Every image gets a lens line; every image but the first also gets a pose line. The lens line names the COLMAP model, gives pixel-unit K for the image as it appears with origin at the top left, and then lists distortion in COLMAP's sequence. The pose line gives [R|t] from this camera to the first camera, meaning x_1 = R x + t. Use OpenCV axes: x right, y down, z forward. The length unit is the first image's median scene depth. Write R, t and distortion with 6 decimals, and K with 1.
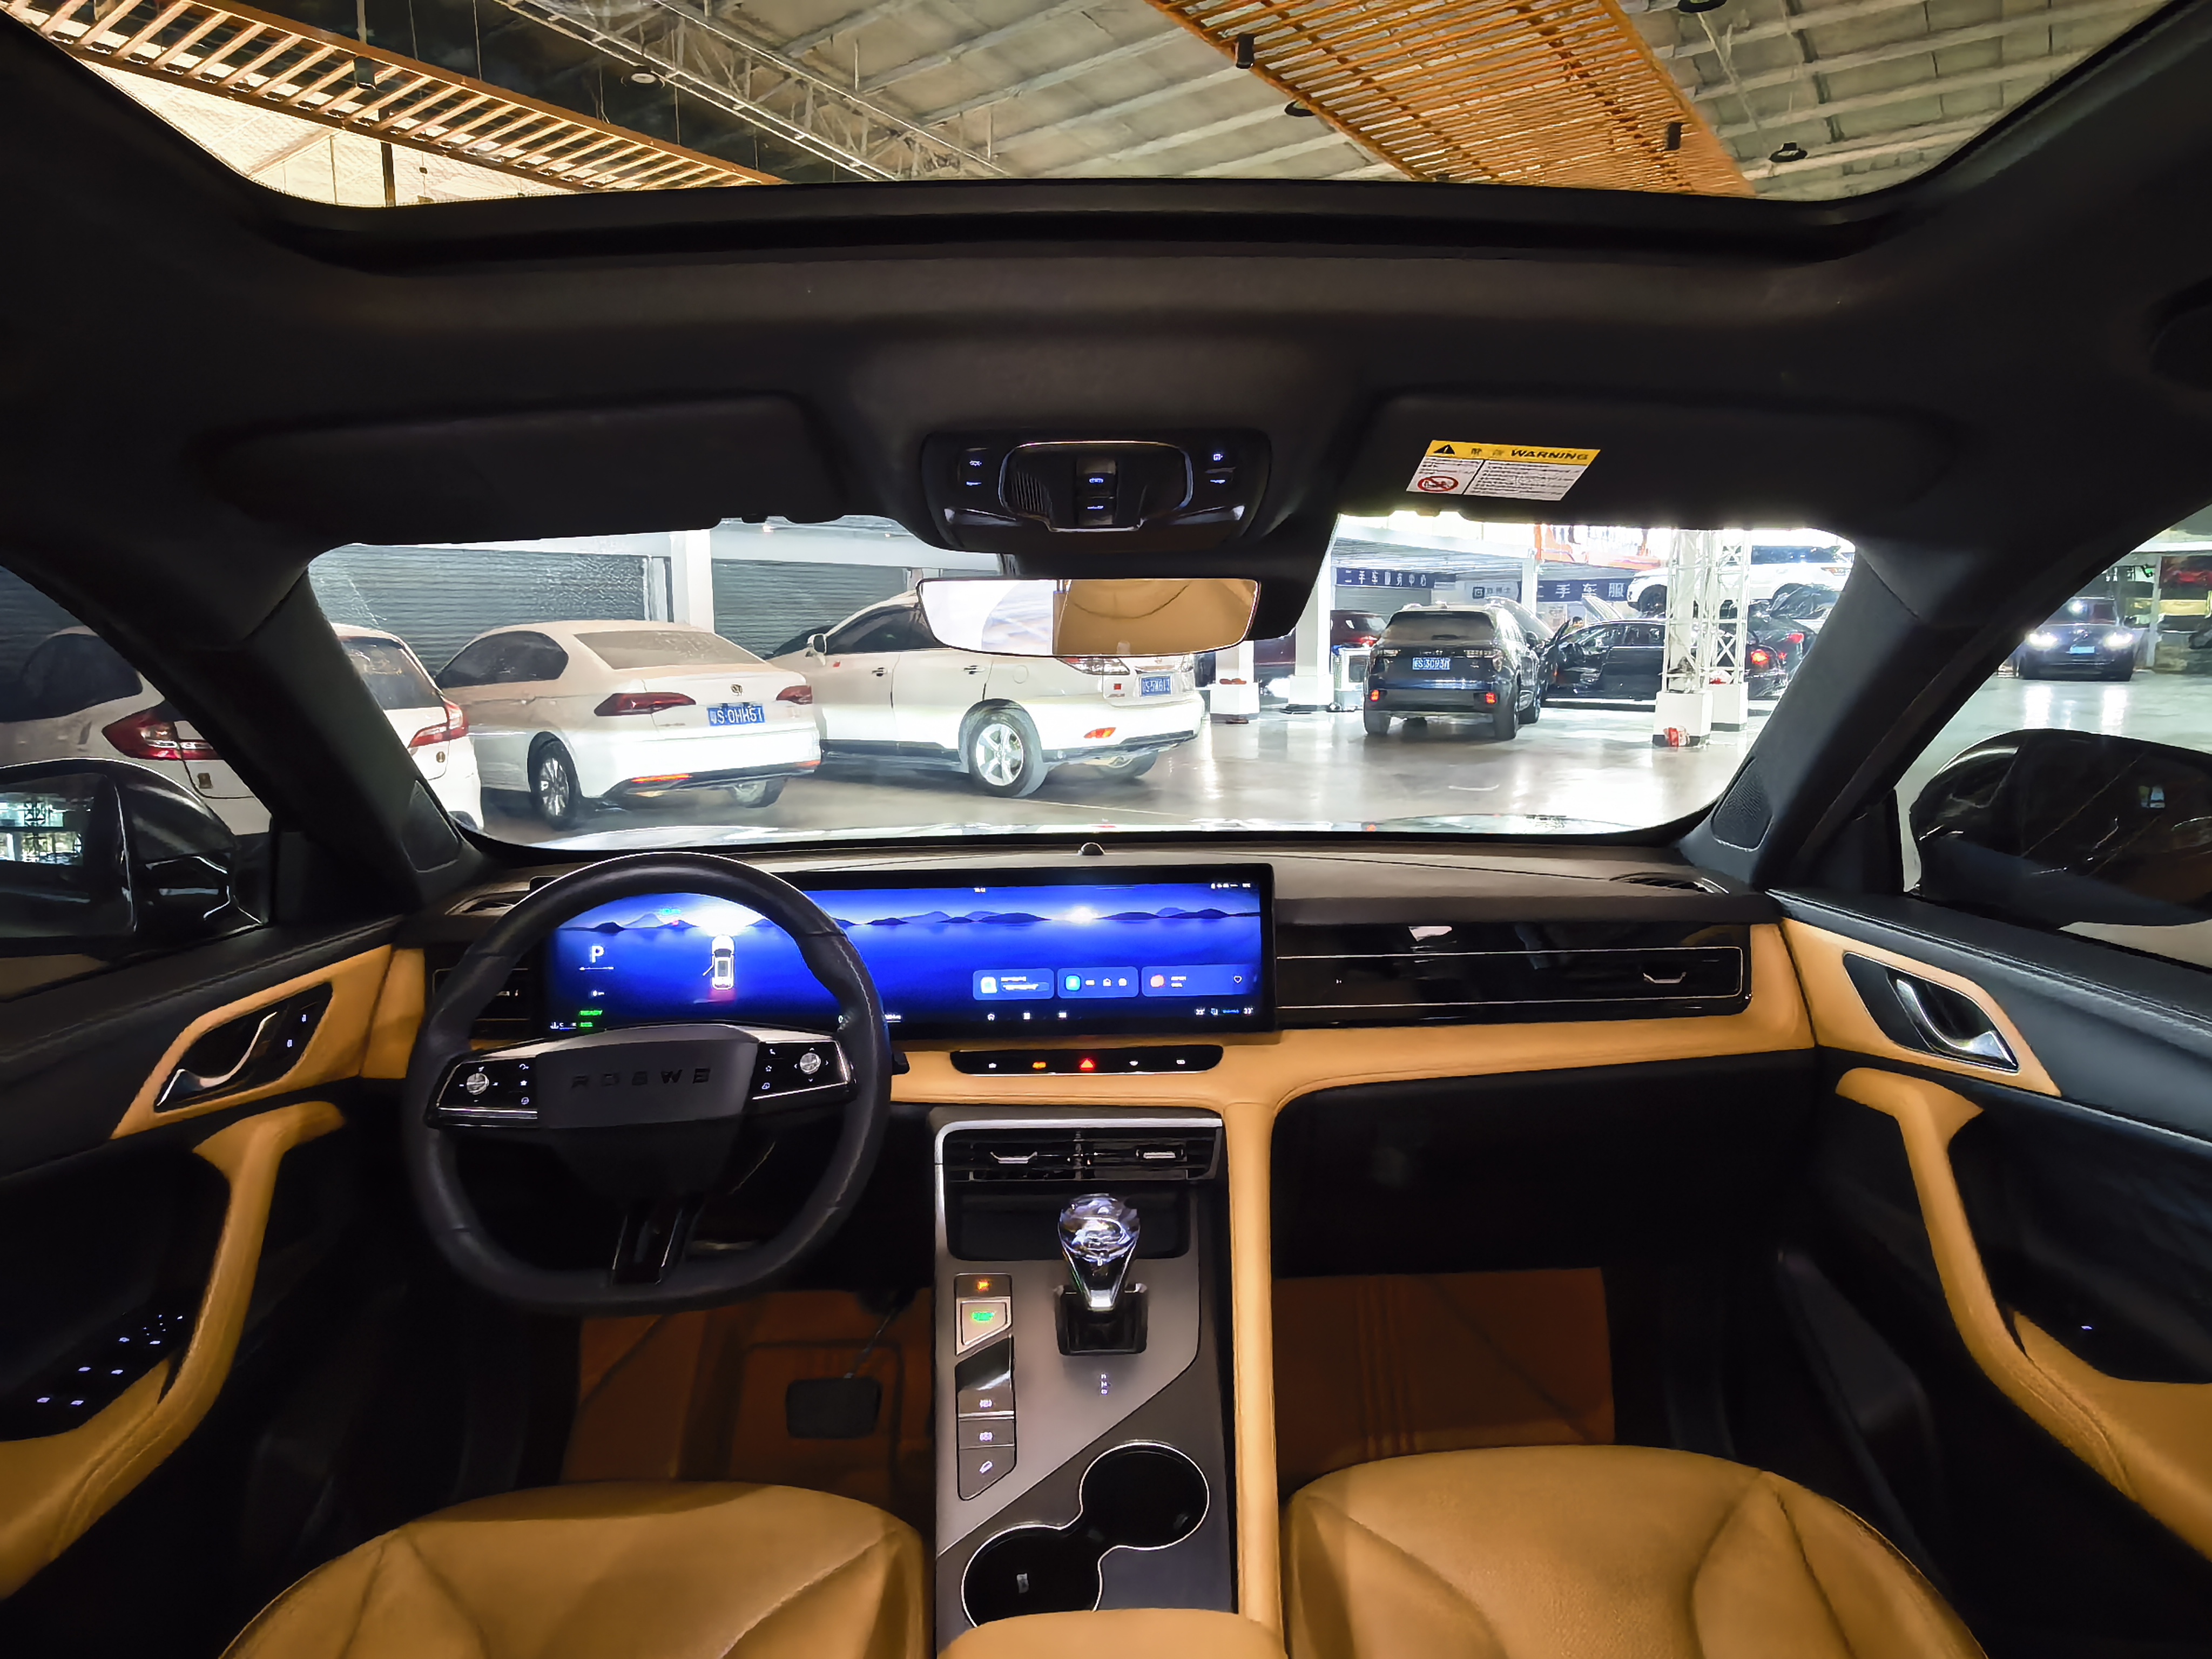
lens RADIAL K [[1282.2, 0, 1107.6], [0, 1282.2, 823.6], [0, 0, 1]] dist [-0.028693, 0.001436]
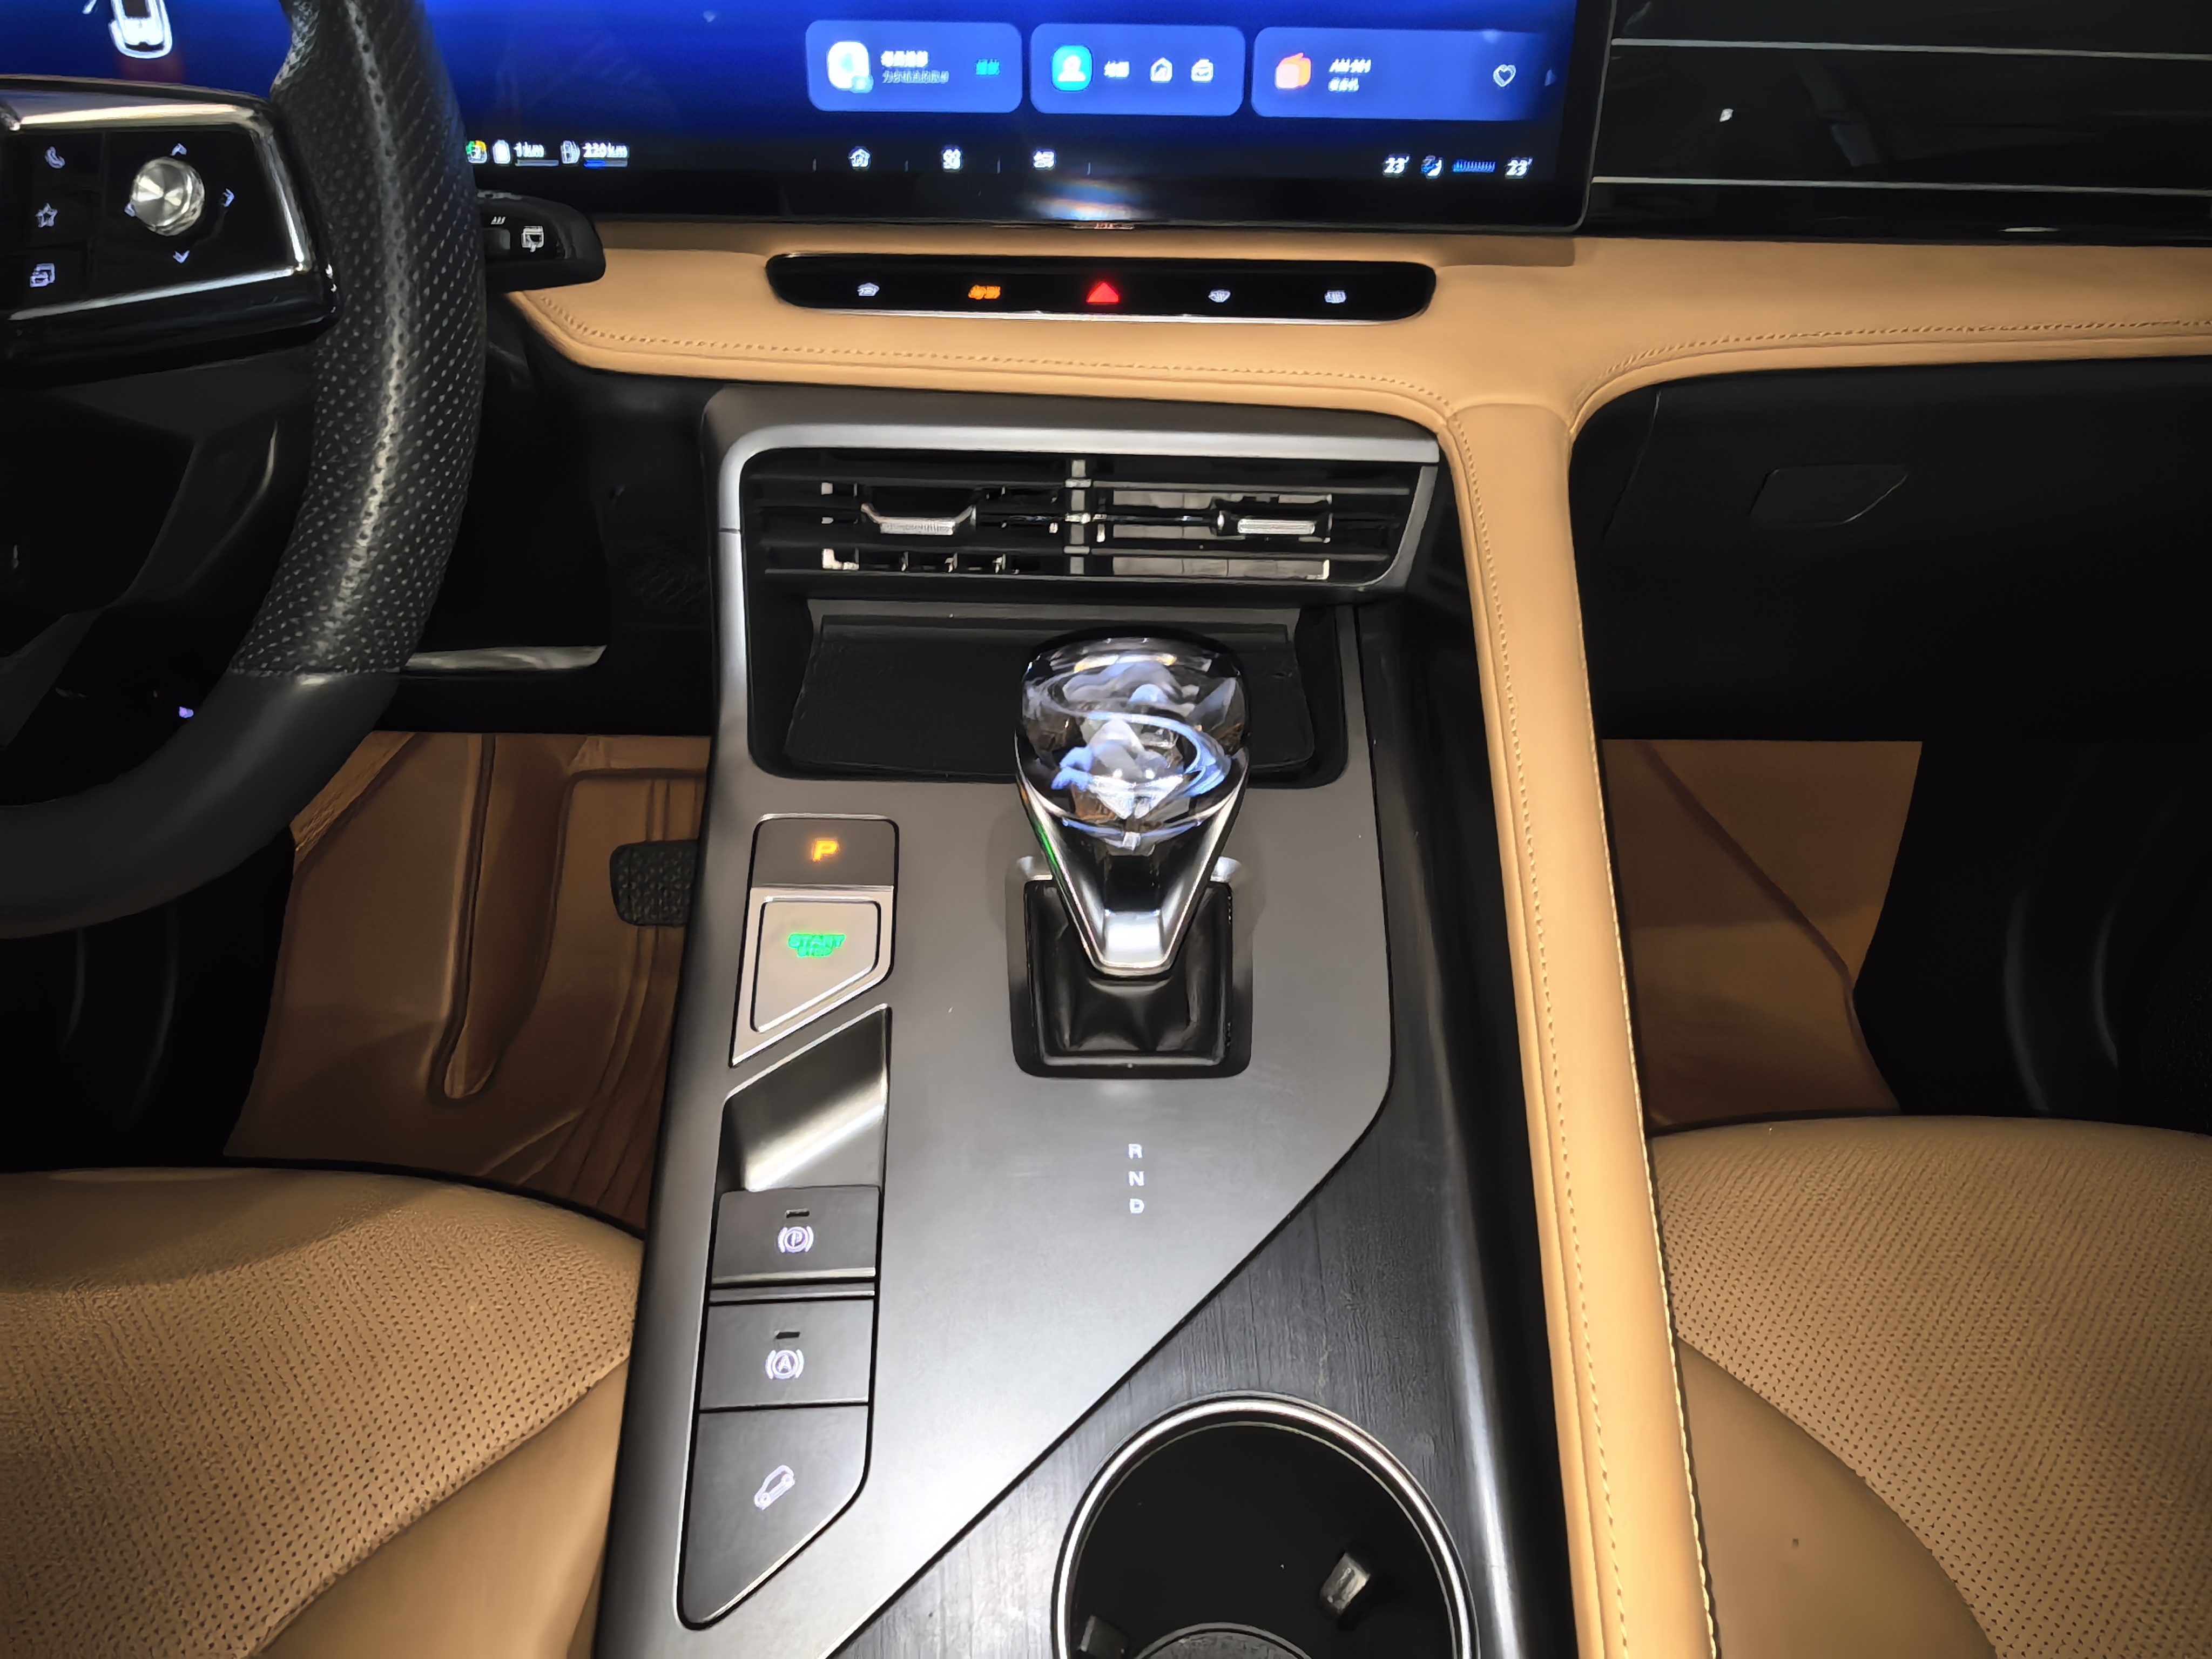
lens RADIAL K [[1282.2, 0, 1115.0], [0, 1282.2, 823.9], [0, 0, 1]] dist [-0.028693, 0.001436]
pose [[0.999466, 0.029724, 0.013566, -0.013363], [-0.032589, 0.877157, 0.479097, 0.147722], [0.002342, -0.479283, 0.877657, 0.593469]]
